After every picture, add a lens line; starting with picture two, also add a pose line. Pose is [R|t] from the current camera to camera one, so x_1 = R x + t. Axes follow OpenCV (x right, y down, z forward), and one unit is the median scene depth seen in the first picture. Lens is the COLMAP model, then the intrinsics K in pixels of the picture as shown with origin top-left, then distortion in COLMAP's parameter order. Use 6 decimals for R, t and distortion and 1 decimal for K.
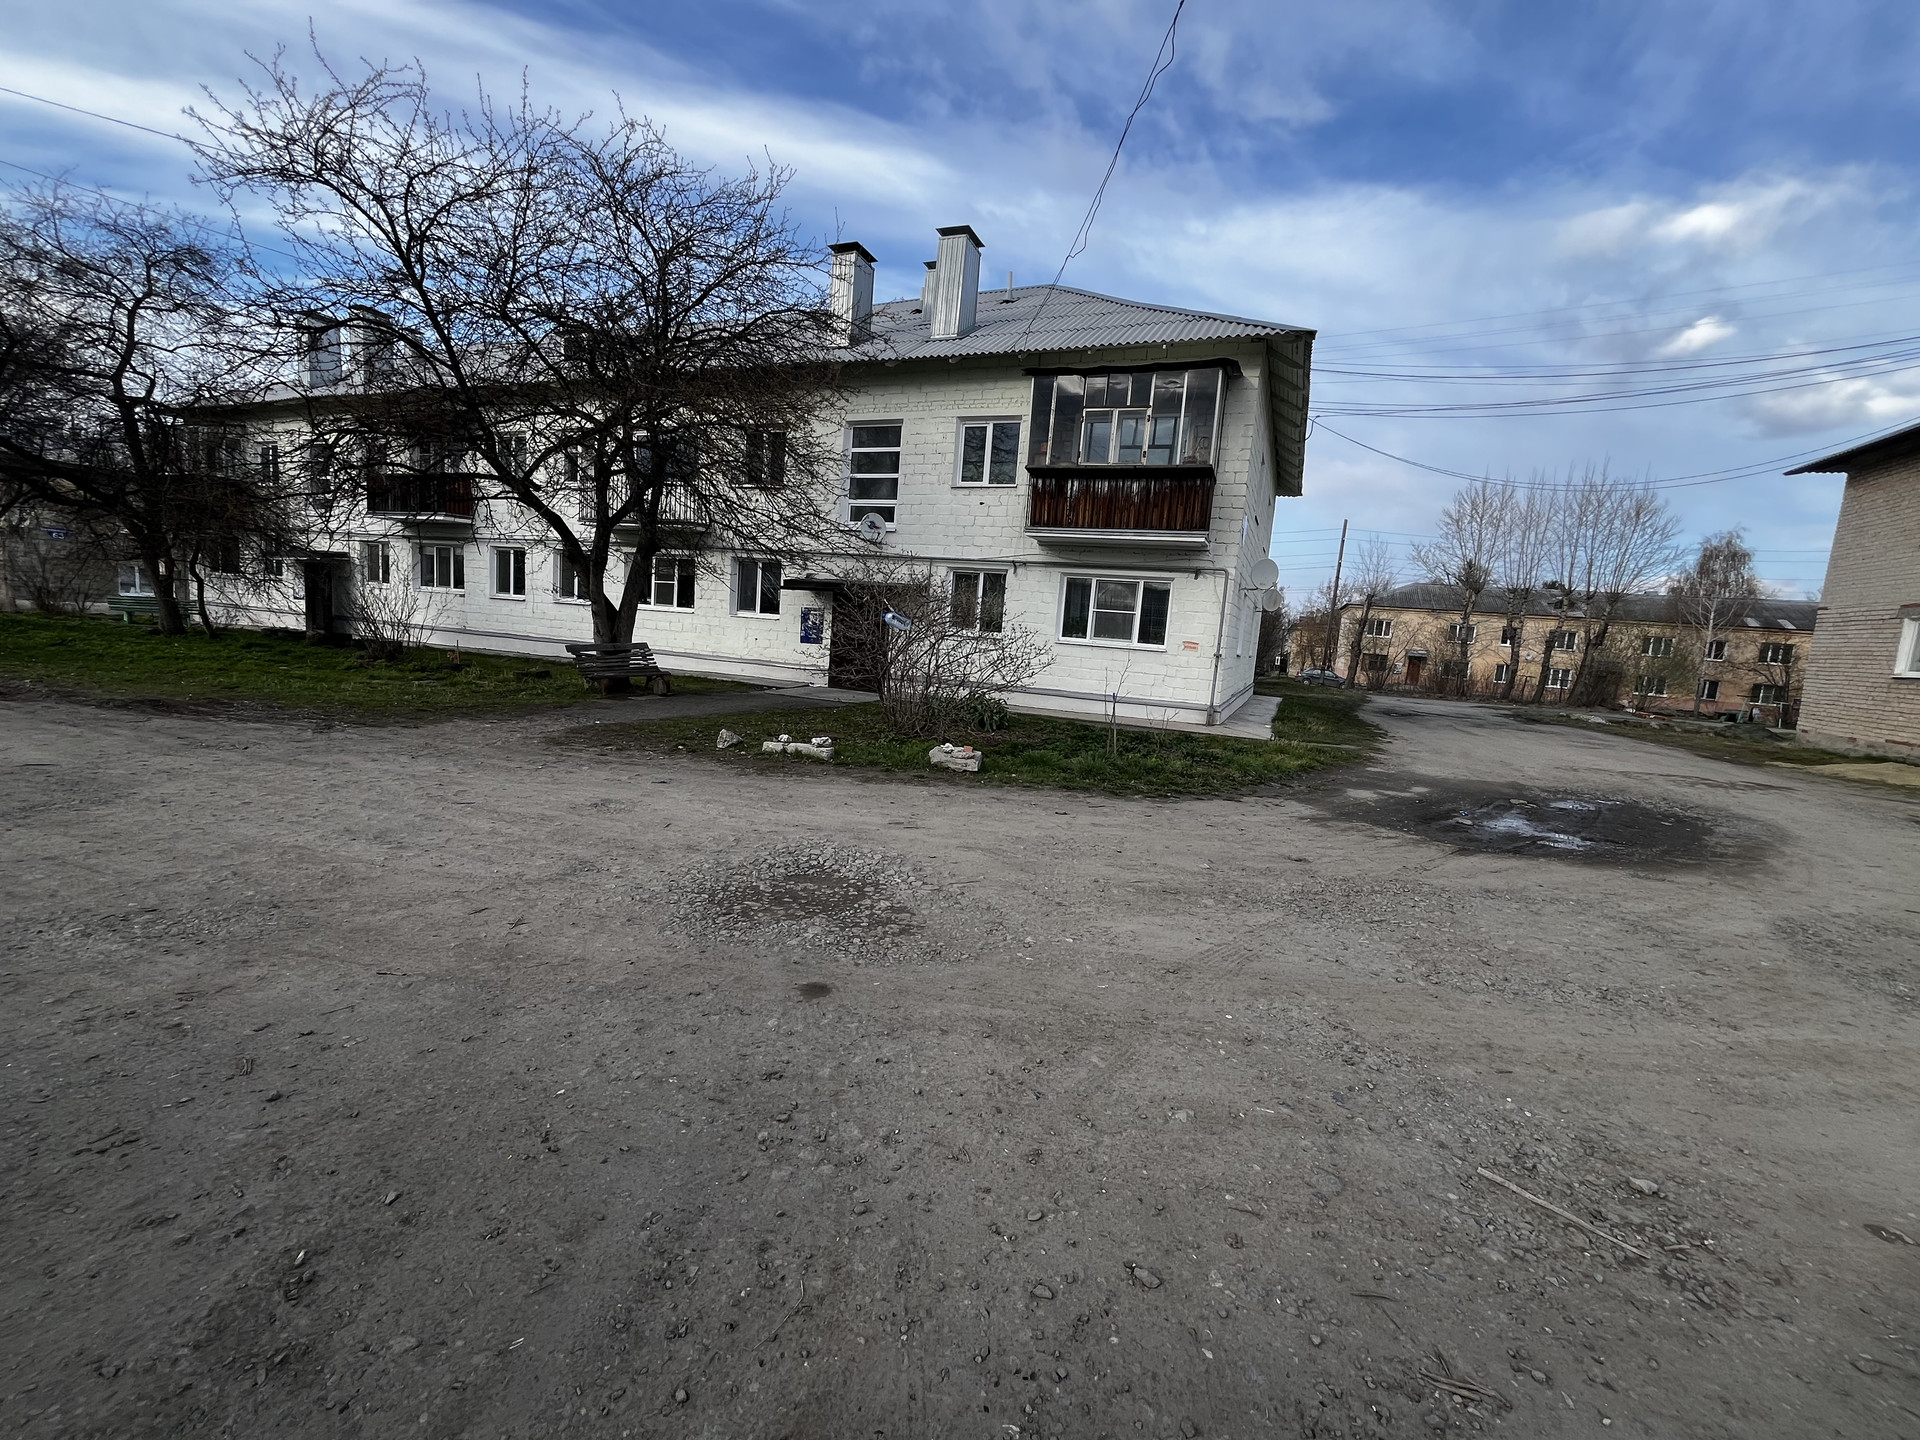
lens RADIAL K [[769.0, 0, 957.7], [0, 769.0, 719.5], [0, 0, 1]] dist [-0.004811, 0.000995]
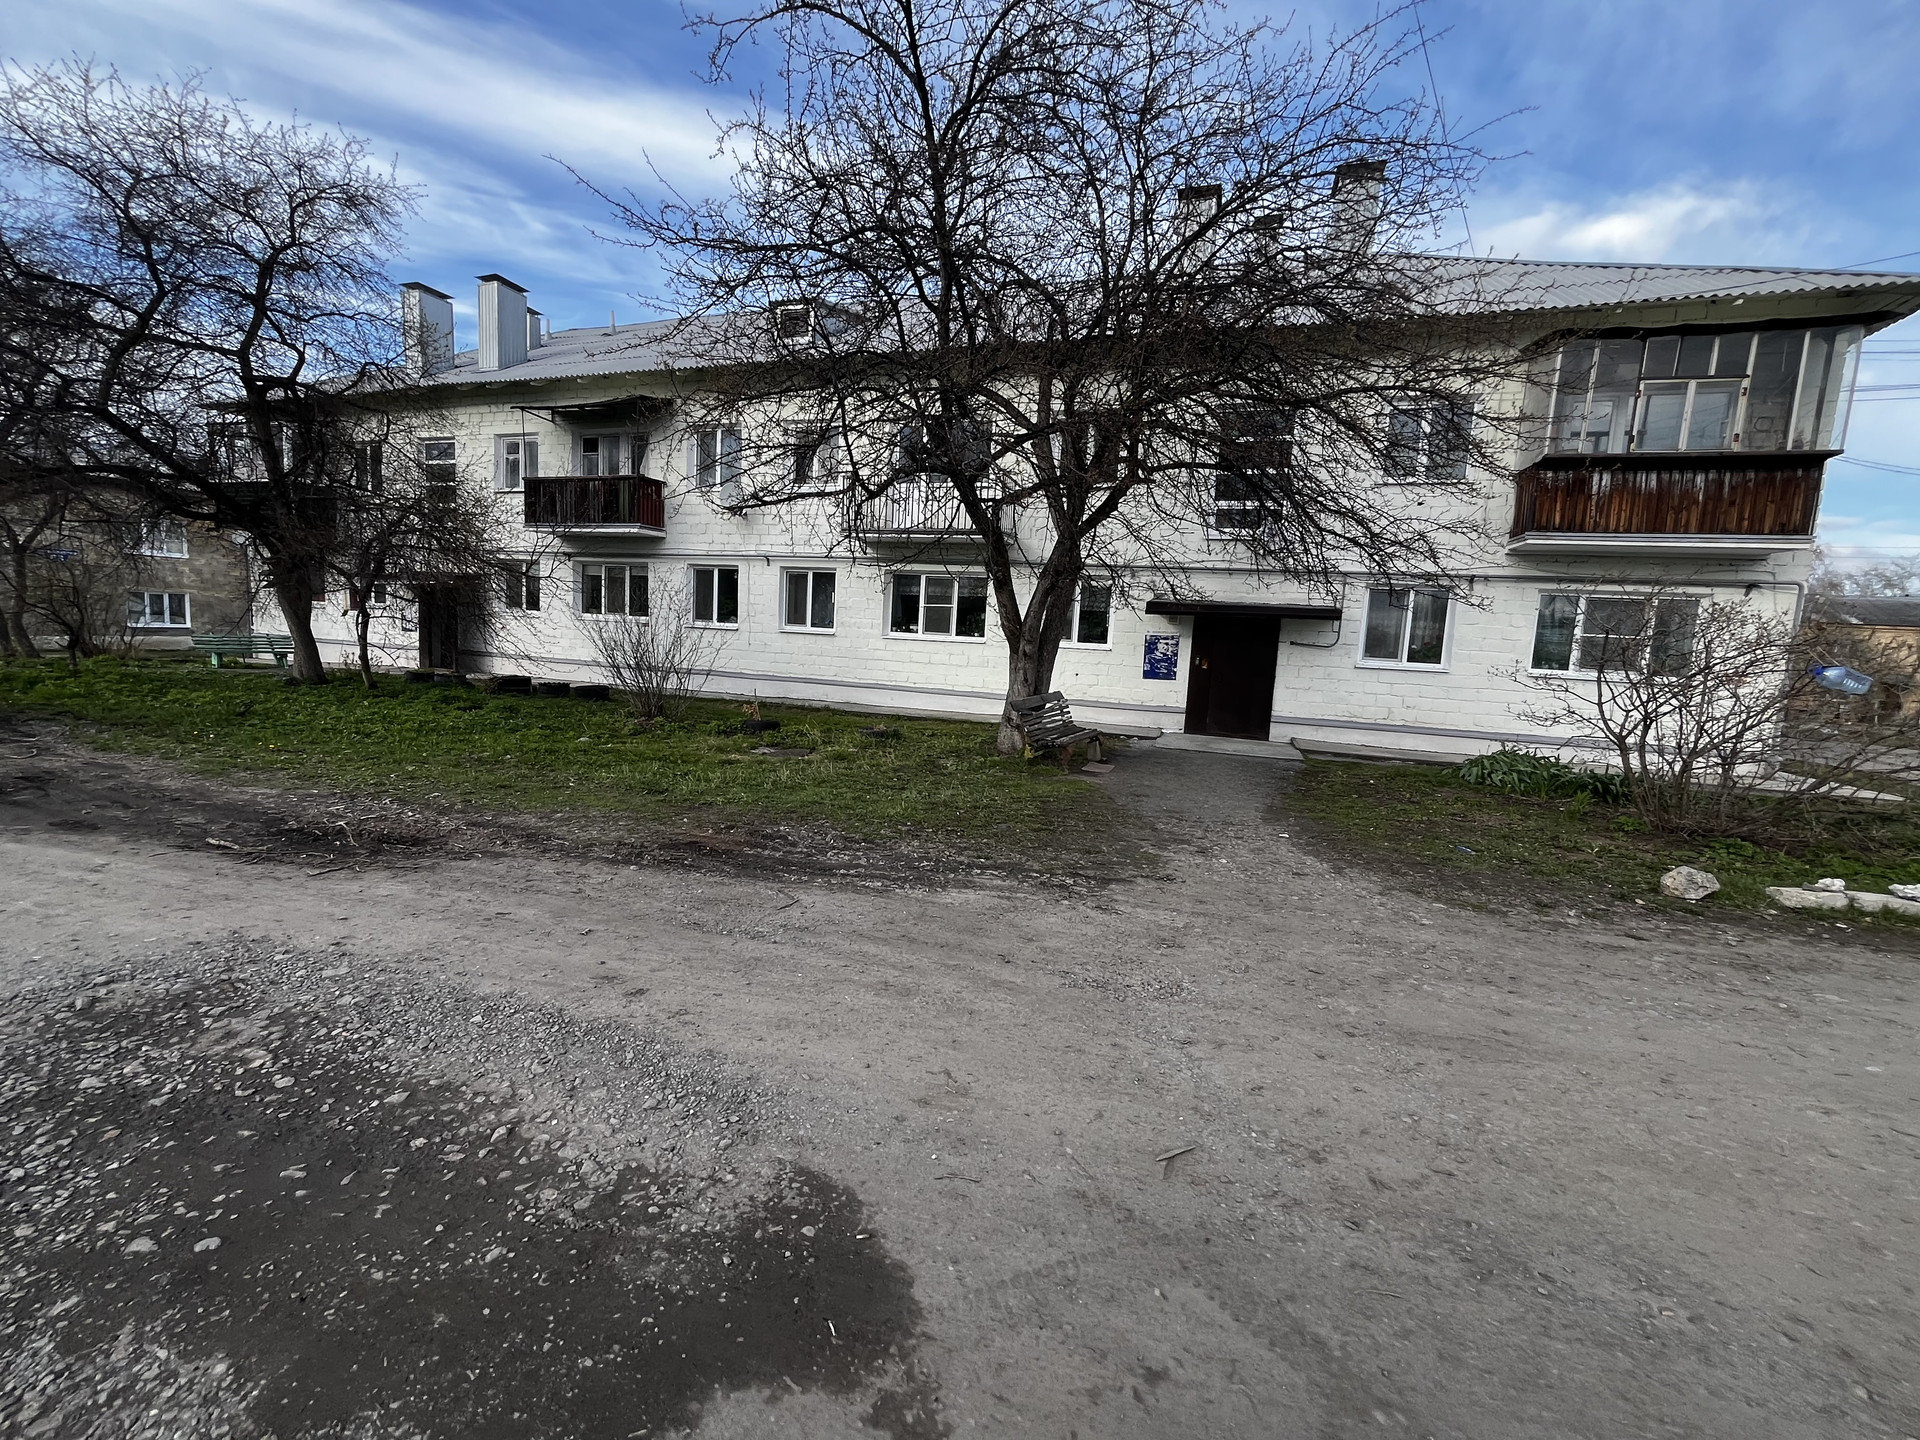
lens RADIAL K [[769.0, 0, 960.5], [0, 769.0, 723.5], [0, 0, 1]] dist [-0.004811, 0.000995]
pose [[0.998195, -0.026775, 0.053760, -0.447352], [0.026822, 0.999640, -0.000162, -0.057614], [-0.053736, 0.001604, 0.998554, 0.200081]]
